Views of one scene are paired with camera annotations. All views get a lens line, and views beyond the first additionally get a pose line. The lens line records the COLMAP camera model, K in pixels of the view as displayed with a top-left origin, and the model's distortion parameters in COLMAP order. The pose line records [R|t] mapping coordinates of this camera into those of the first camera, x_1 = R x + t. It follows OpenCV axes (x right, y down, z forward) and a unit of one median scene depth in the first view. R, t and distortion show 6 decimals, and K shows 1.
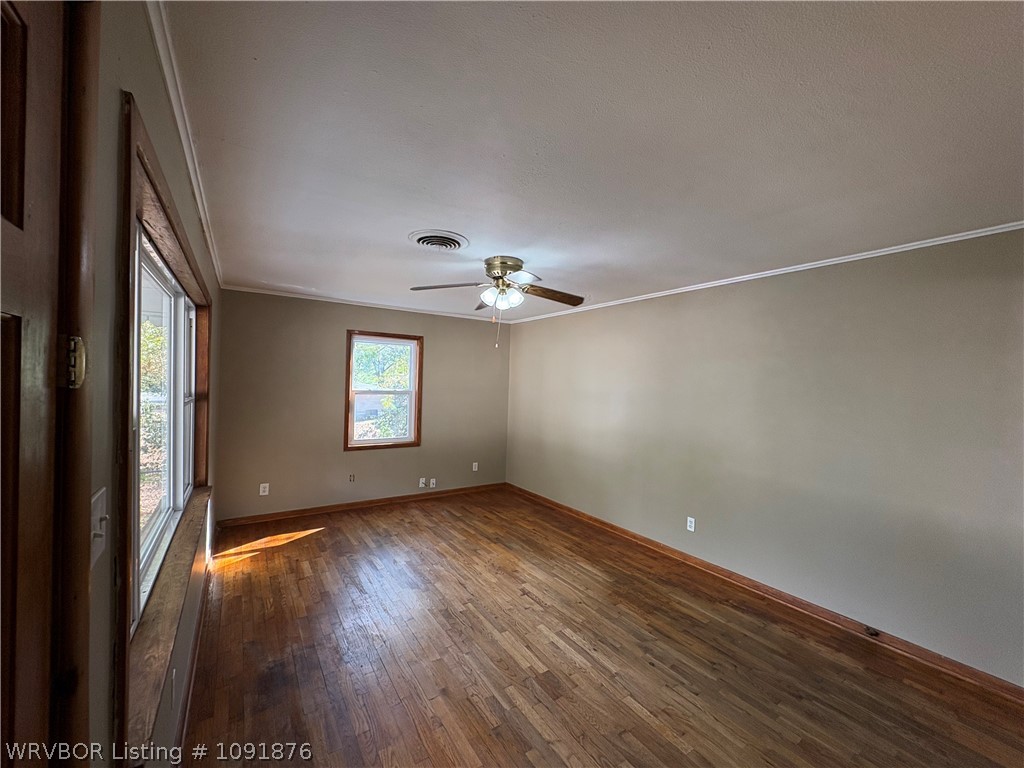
lens RADIAL K [[409.0, 0, 509.3], [0, 409.0, 386.3], [0, 0, 1]] dist [0.001373, -0.000129]
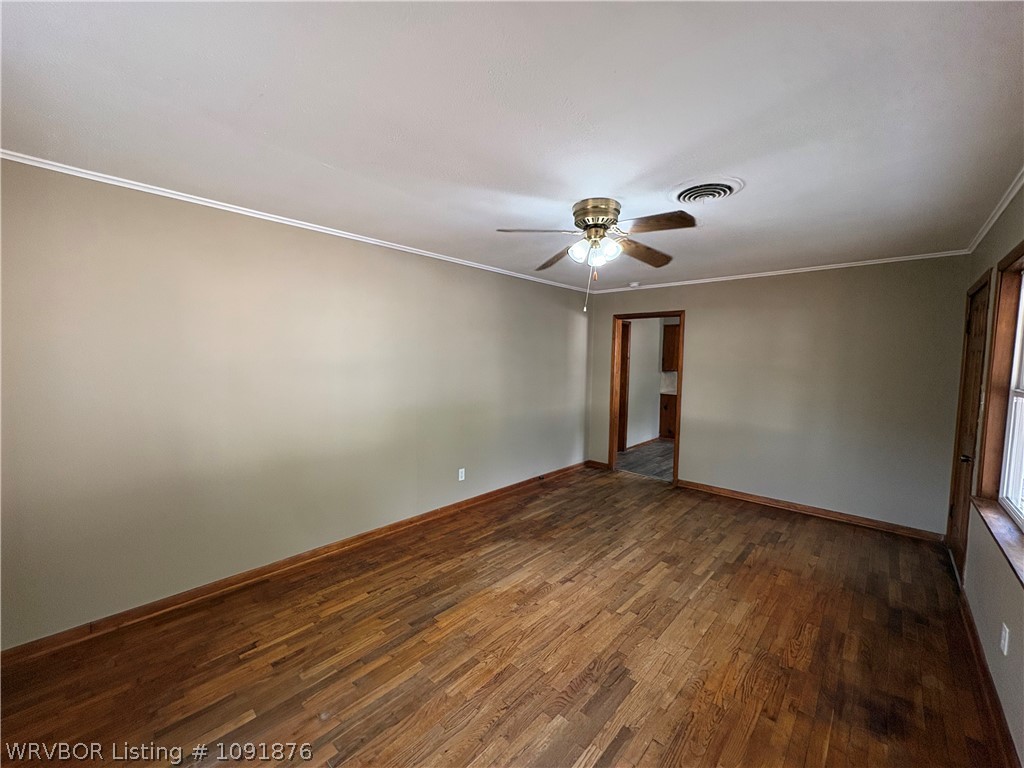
lens RADIAL K [[409.0, 0, 511.0], [0, 409.0, 381.7], [0, 0, 1]] dist [0.001373, -0.000129]
pose [[-0.238743, -0.086410, 0.967231, -0.697996], [-0.008879, 0.996186, 0.086805, -0.022807], [-0.971042, 0.012136, -0.238599, 1.179694]]
